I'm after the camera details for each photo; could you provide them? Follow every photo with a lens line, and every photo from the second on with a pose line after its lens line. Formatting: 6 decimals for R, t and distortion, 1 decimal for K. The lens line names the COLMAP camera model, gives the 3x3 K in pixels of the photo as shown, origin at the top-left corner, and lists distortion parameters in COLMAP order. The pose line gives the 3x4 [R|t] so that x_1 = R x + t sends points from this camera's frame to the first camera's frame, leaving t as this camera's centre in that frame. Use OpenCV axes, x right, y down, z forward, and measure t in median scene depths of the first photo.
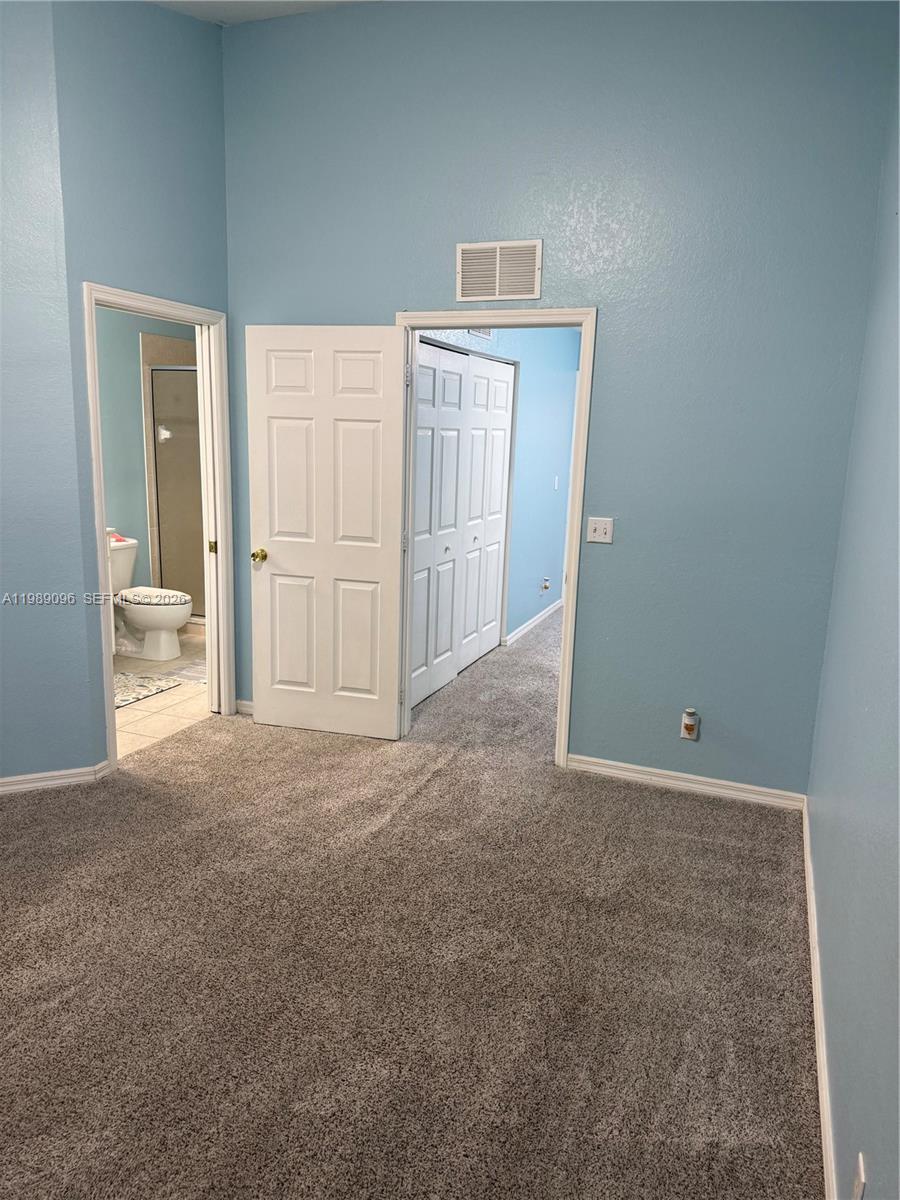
lens RADIAL K [[838.1, 0, 452.1], [0, 838.1, 597.0], [0, 0, 1]] dist [0.035425, -0.053799]
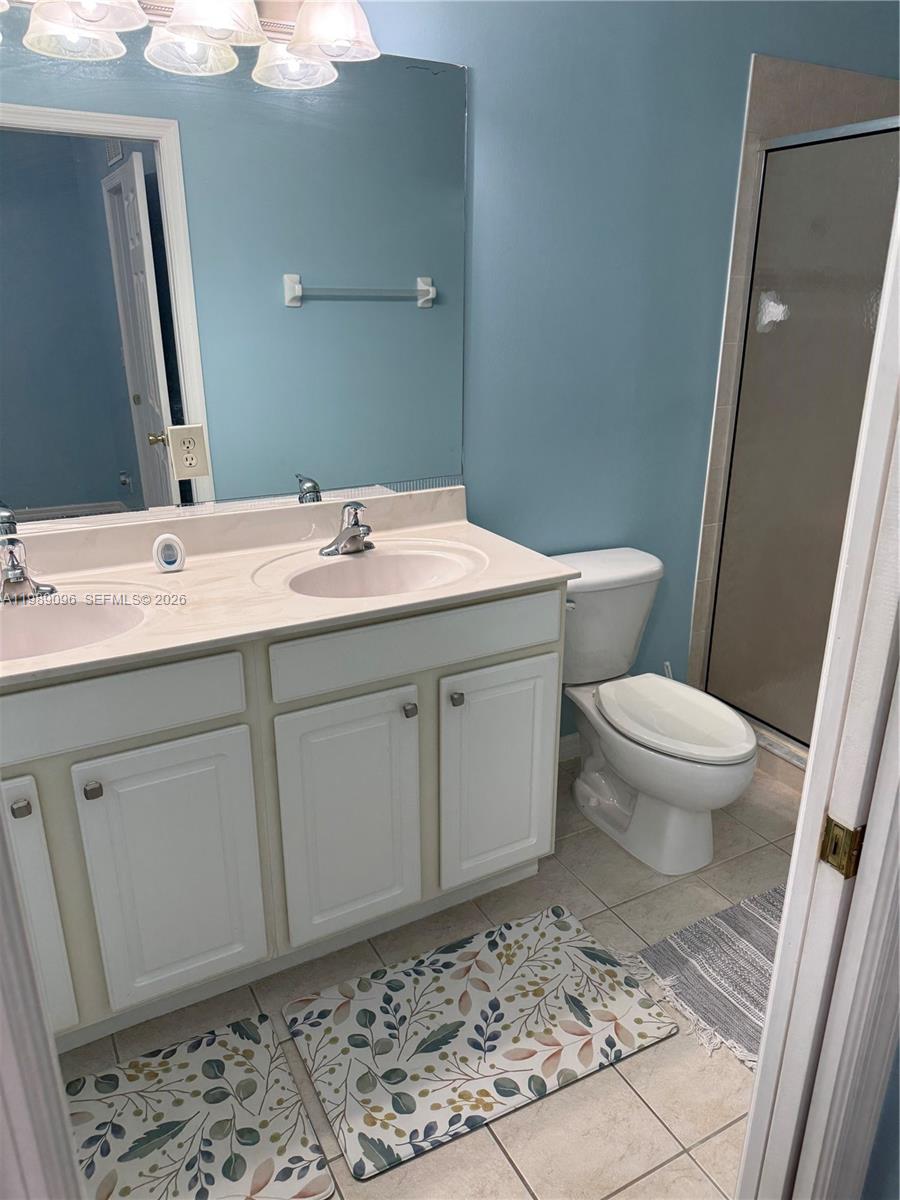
lens RADIAL K [[838.1, 0, 453.3], [0, 838.1, 600.4], [0, 0, 1]] dist [0.035425, -0.053799]
pose [[0.762769, 0.193744, -0.616966, -0.186518], [-0.103906, 0.978387, 0.178780, -0.118775], [0.638269, -0.072261, 0.766414, 0.603669]]
